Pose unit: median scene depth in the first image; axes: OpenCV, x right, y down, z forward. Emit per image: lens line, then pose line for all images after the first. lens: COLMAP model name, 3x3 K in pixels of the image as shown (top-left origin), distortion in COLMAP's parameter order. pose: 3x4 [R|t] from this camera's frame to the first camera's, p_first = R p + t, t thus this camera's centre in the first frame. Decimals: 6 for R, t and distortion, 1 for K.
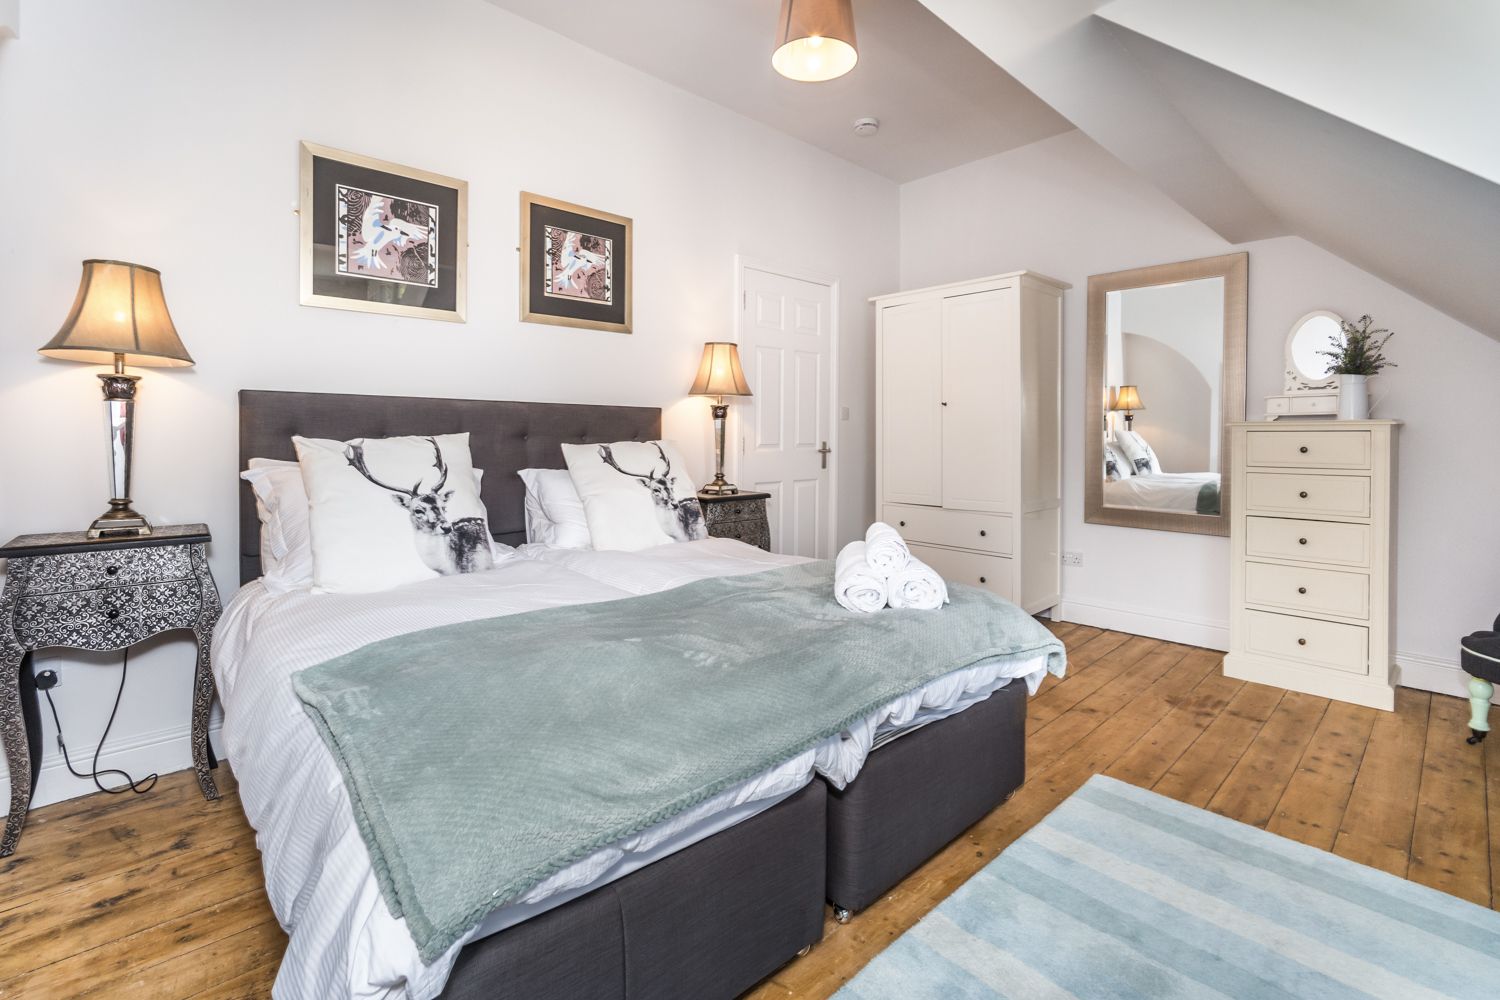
lens RADIAL K [[690.1, 0, 752.3], [0, 690.1, 437.2], [0, 0, 1]] dist [-0.002627, -0.000330]
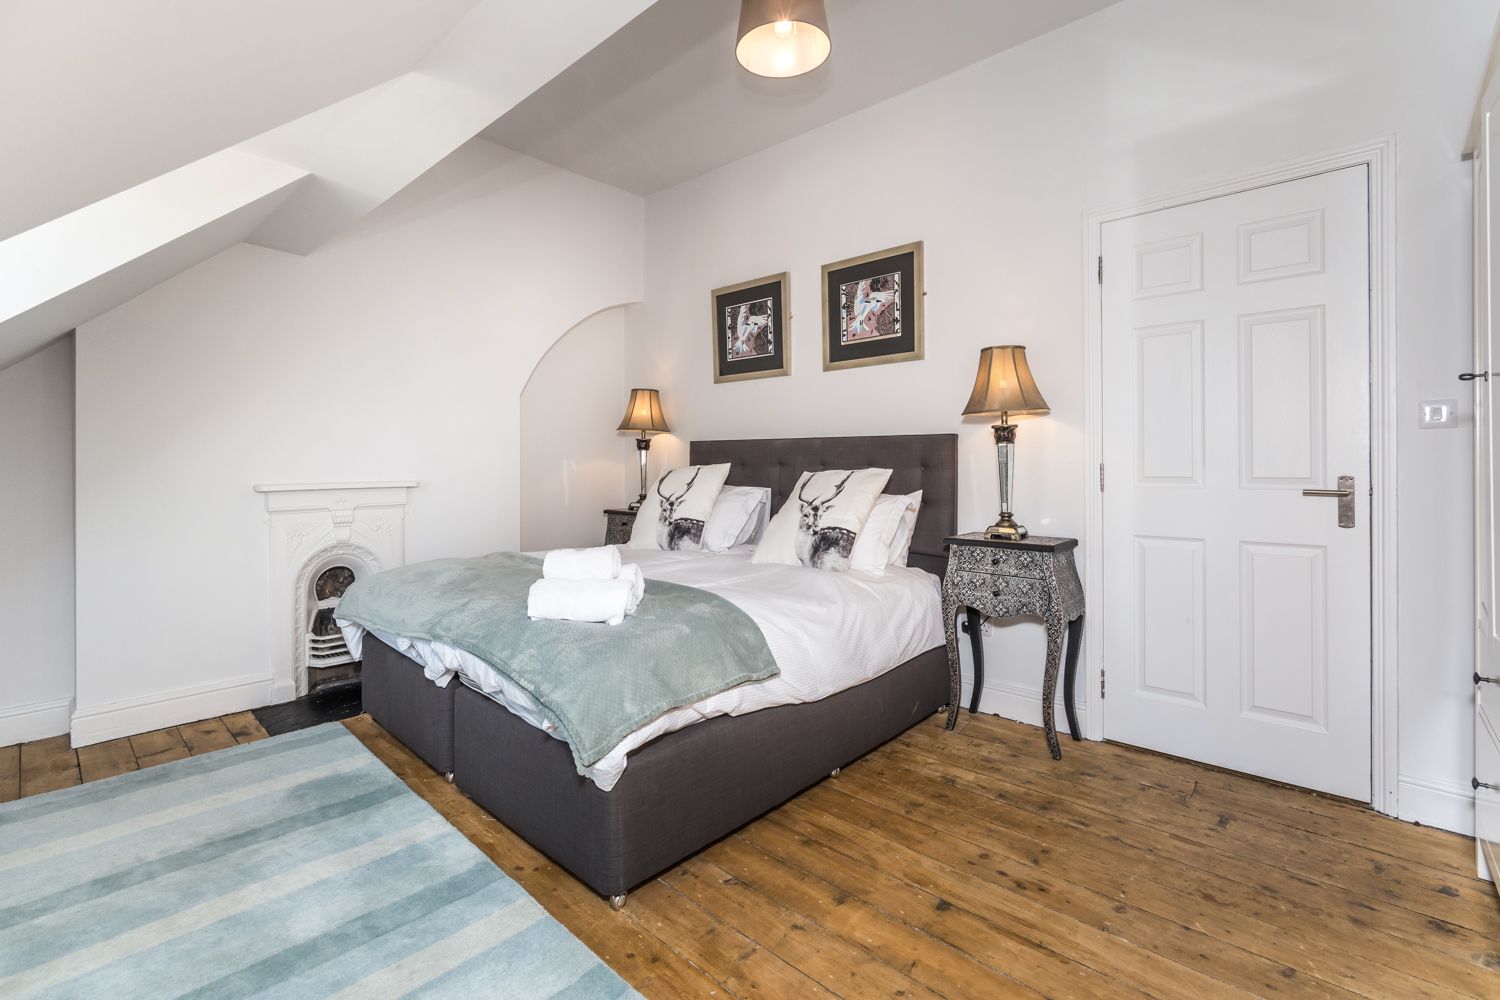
lens RADIAL K [[665.2, 0, 752.2], [0, 665.2, 464.7], [0, 0, 1]] dist [-0.031745, -0.000013]
pose [[0.077510, -0.007139, -0.996966, 0.766239], [-0.004711, 0.999961, -0.007527, 0.005789], [0.996980, 0.005280, 0.077474, 0.728205]]
